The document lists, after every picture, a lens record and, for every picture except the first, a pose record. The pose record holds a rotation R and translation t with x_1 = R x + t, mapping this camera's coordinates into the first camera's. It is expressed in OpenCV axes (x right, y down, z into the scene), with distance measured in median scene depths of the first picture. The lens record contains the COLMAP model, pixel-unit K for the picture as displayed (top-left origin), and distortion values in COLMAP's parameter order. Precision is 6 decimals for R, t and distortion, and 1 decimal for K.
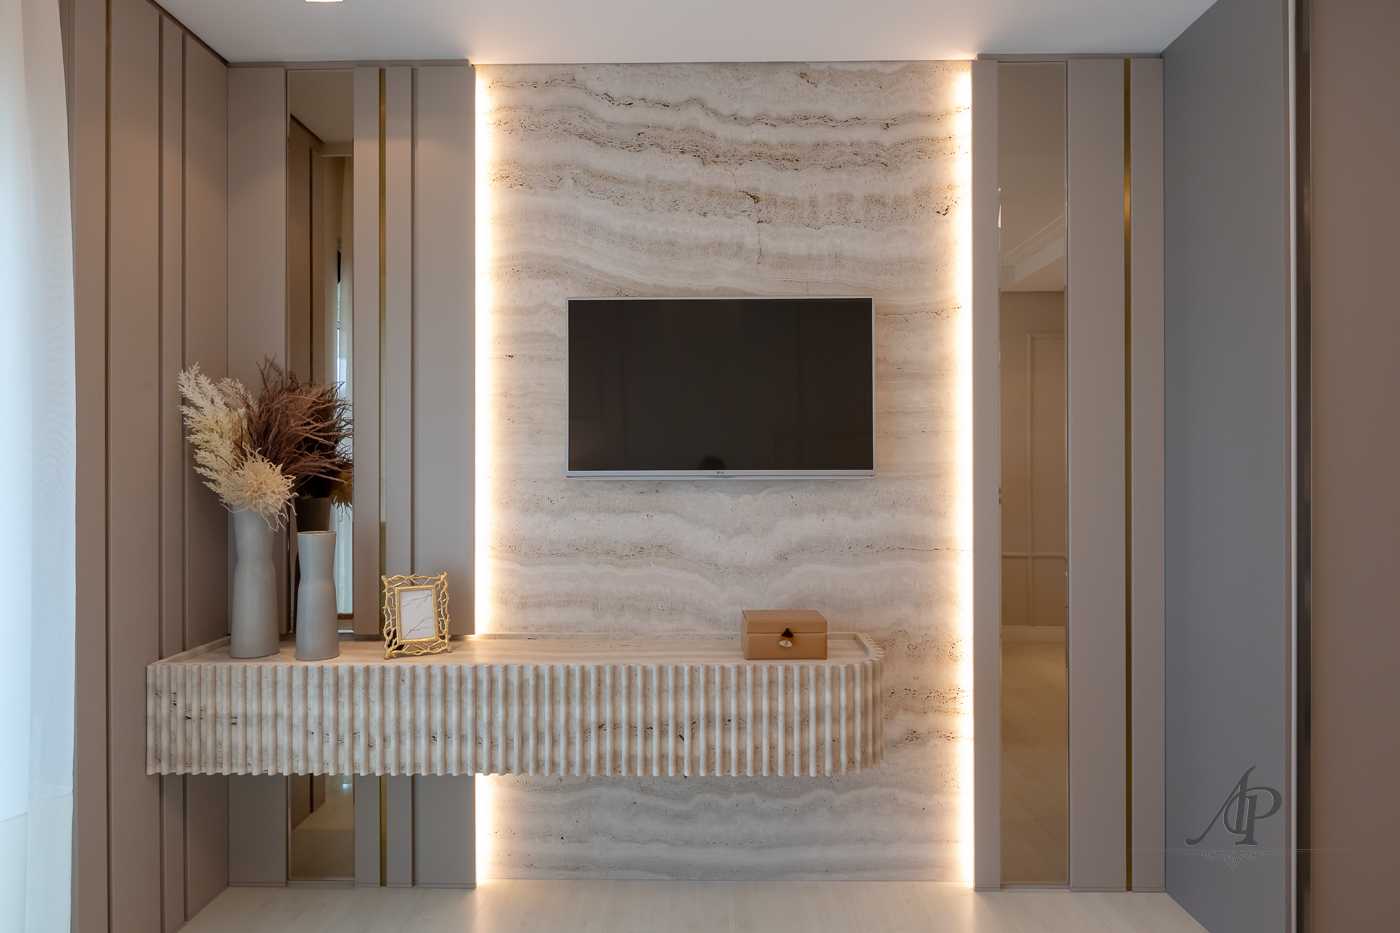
lens RADIAL K [[820.8, 0, 700.0], [0, 820.8, 466.5], [0, 0, 1]] dist [0.000093, -0.000947]
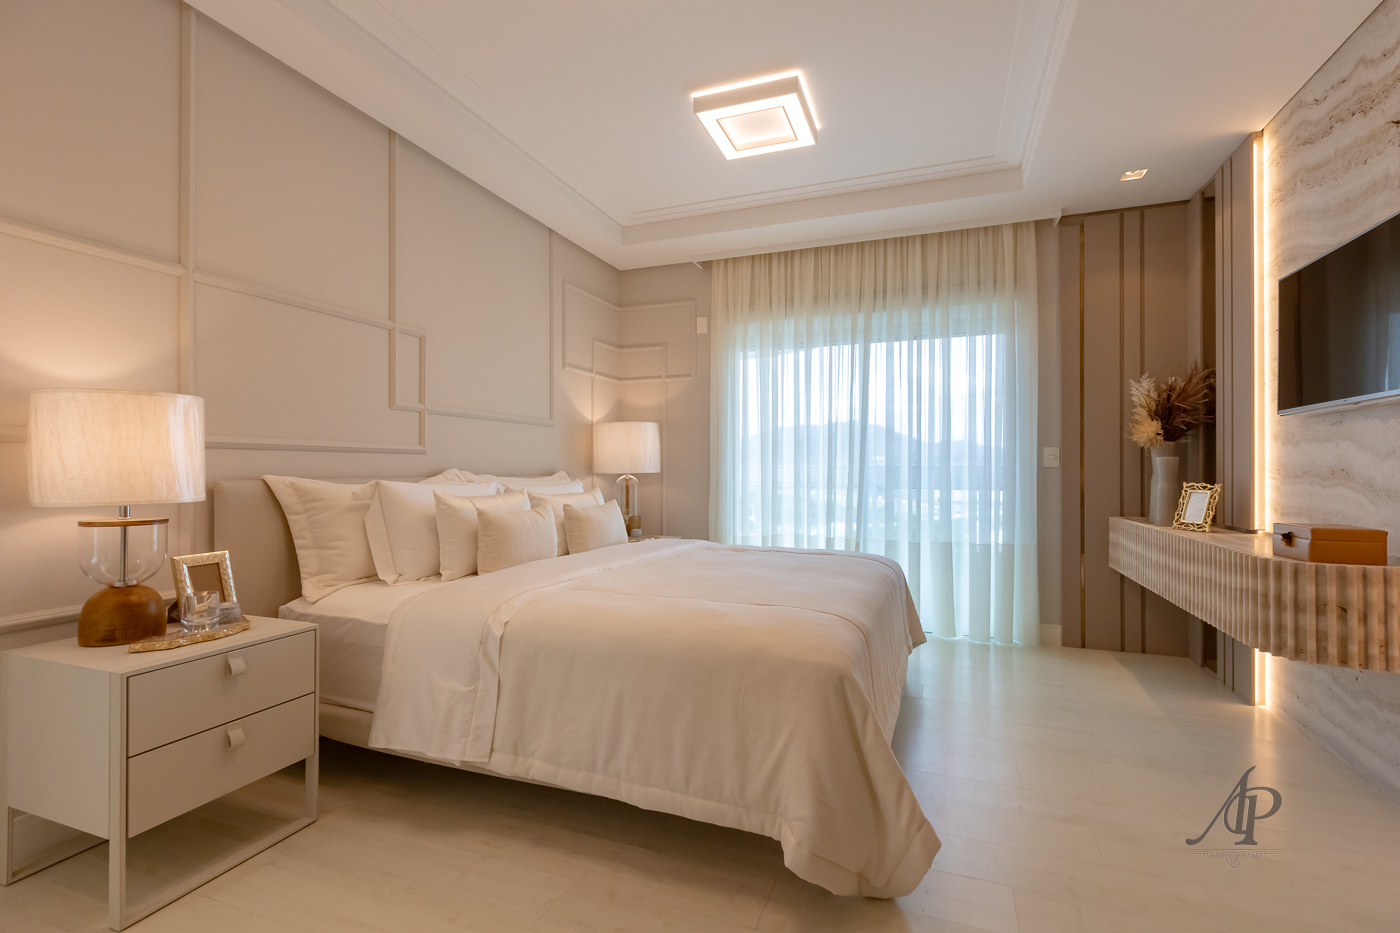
lens RADIAL K [[645.5, 0, 700.0], [0, 645.5, 466.5], [0, 0, 1]] dist [-0.000005, 0.000050]
pose [[-0.339861, -0.003377, -0.940470, 1.099370], [-0.000389, 0.999994, -0.003450, 0.096444], [0.940476, -0.000807, -0.339860, 0.466721]]
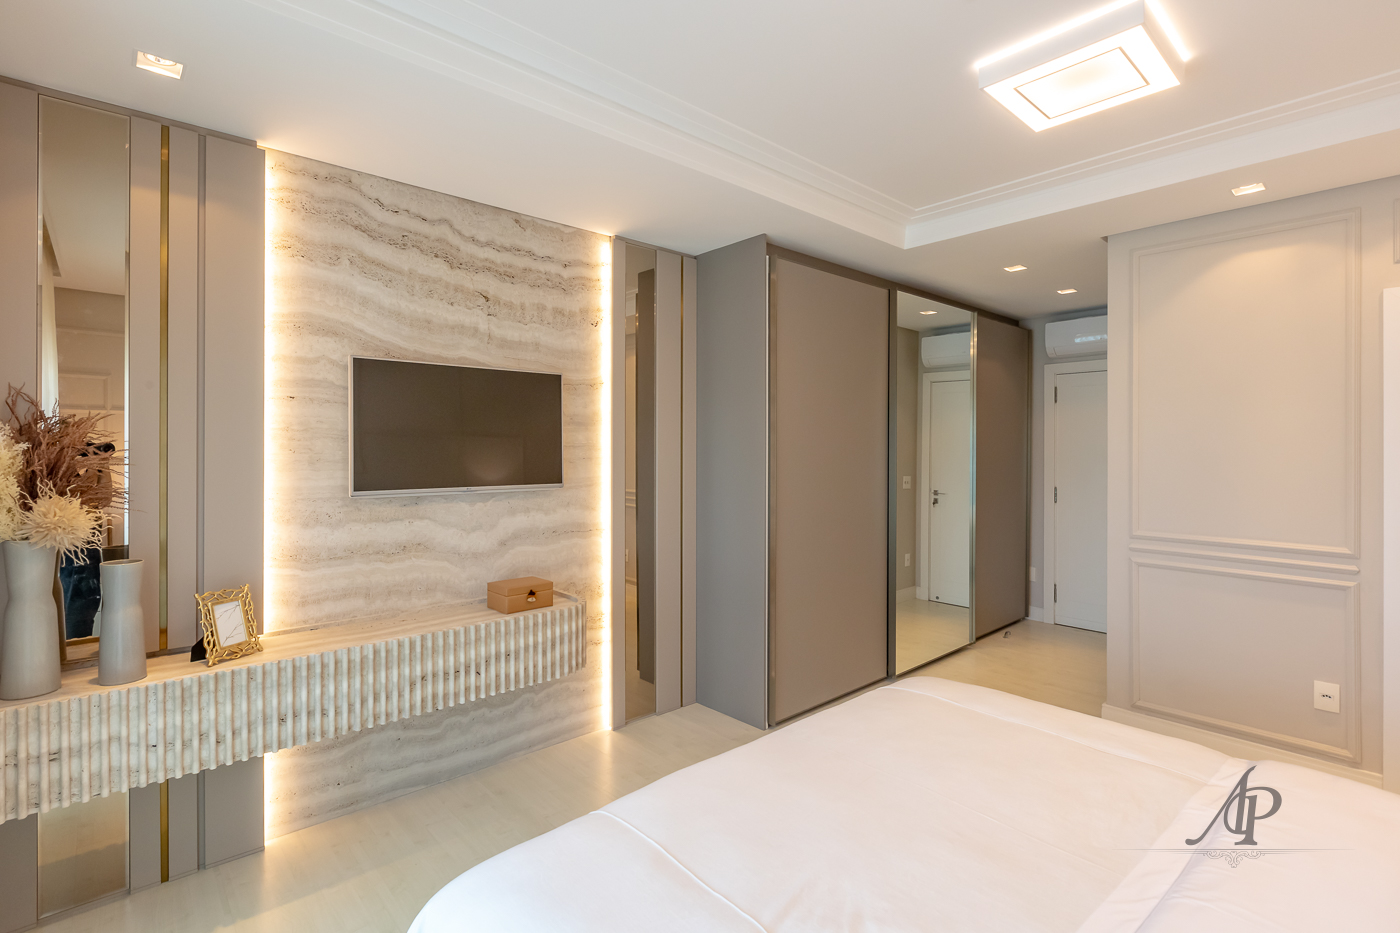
lens RADIAL K [[667.0, 0, 697.9], [0, 667.0, 451.7], [0, 0, 1]] dist [0.000175, 0.000815]
pose [[0.731488, 0.000424, 0.681855, -0.462844], [-0.002751, 0.999994, 0.002330, -0.059042], [-0.681849, -0.003580, 0.731484, -0.118371]]
